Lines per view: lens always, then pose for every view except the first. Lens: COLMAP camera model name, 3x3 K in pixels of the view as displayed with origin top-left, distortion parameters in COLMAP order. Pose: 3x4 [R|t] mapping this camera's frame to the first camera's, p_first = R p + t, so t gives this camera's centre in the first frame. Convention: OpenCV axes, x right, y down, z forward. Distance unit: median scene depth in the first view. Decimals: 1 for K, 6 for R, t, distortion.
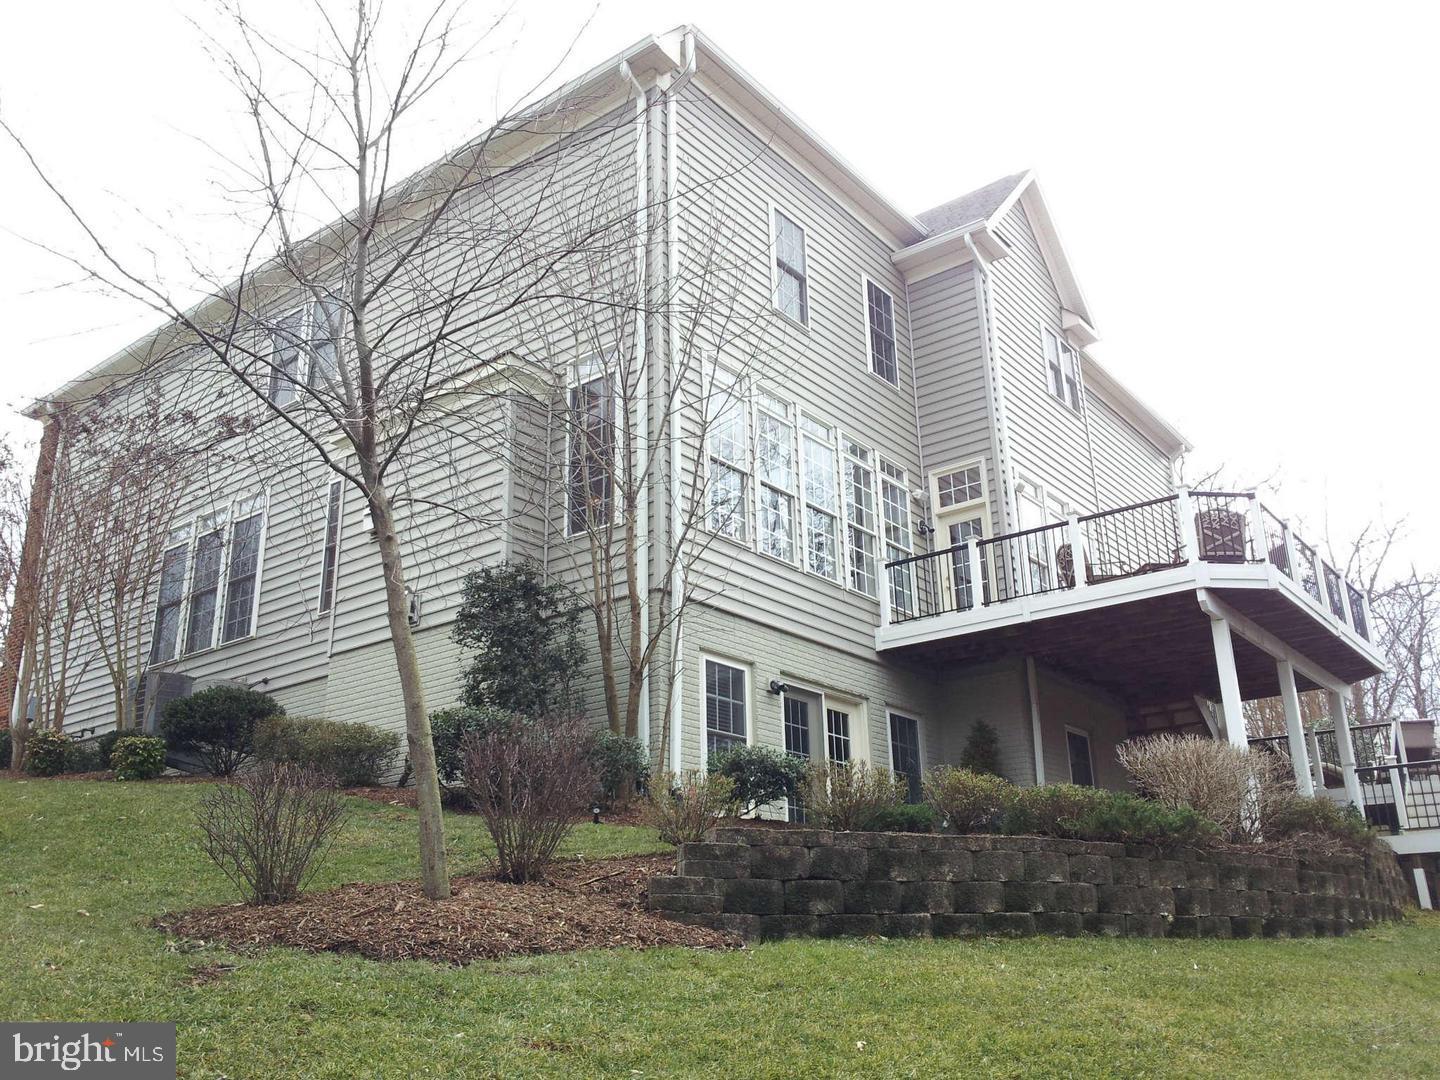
lens RADIAL K [[1264.5, 0, 719.2], [0, 1264.5, 540.2], [0, 0, 1]] dist [0.000460, -0.000130]
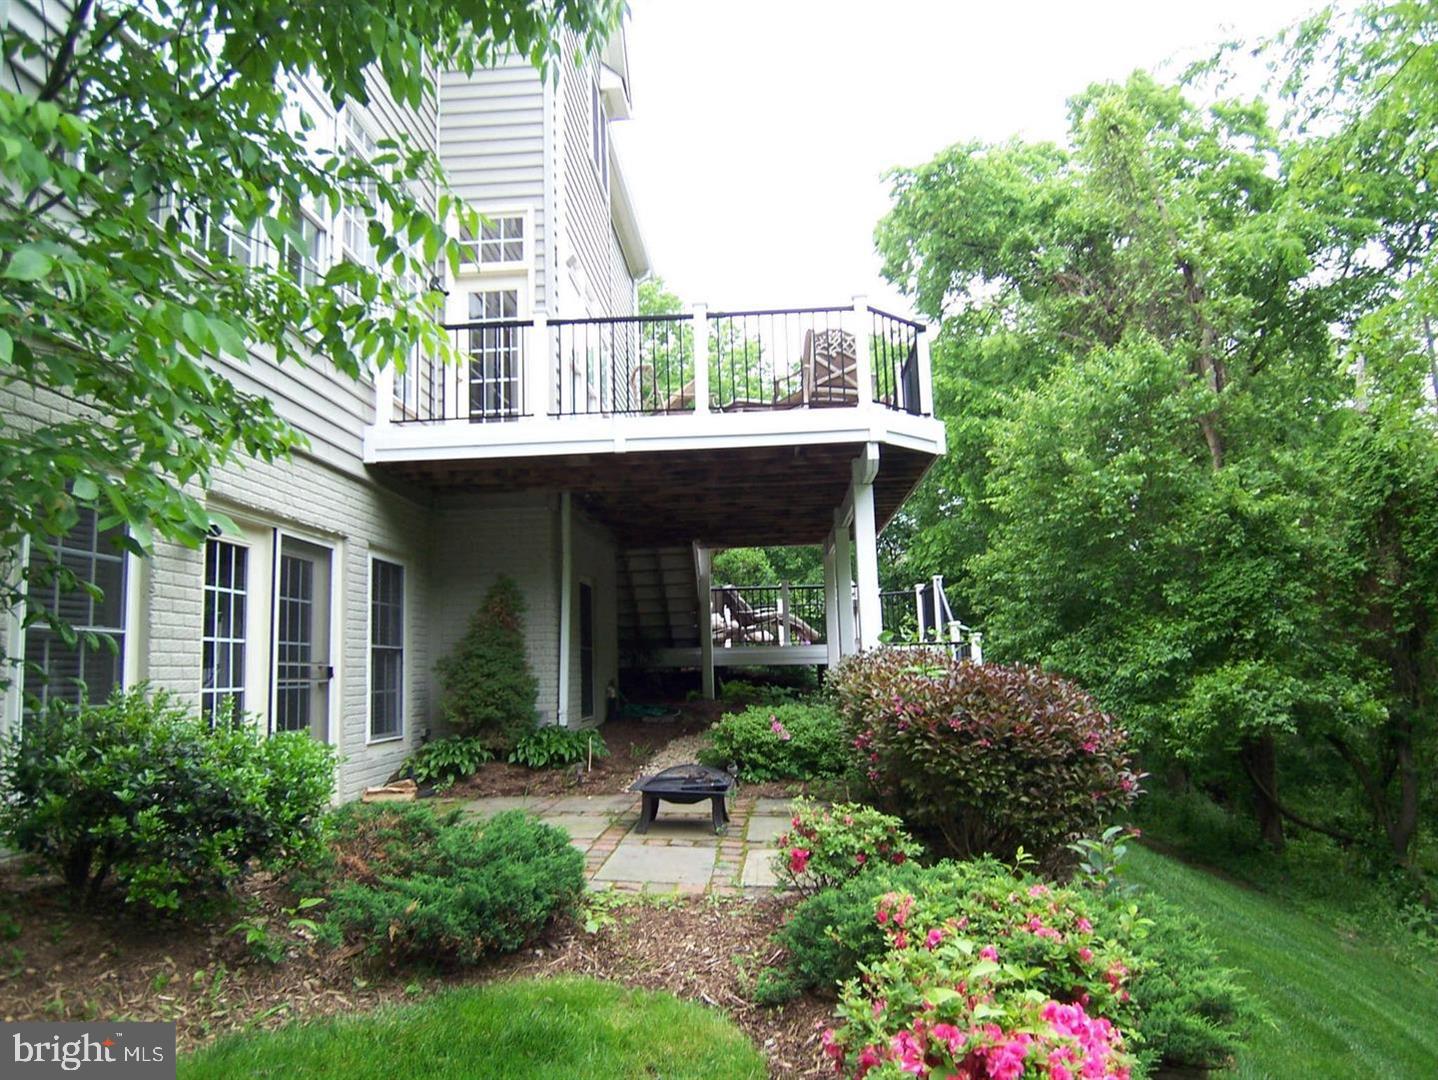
lens RADIAL K [[980.2, 0, 719.8], [0, 980.2, 539.2], [0, 0, 1]] dist [-0.000997, 0.000168]
pose [[0.821874, 0.062556, 0.566225, -0.006715], [-0.170697, 0.975325, 0.140013, 0.024763], [-0.543495, -0.211726, 0.812272, 0.489166]]
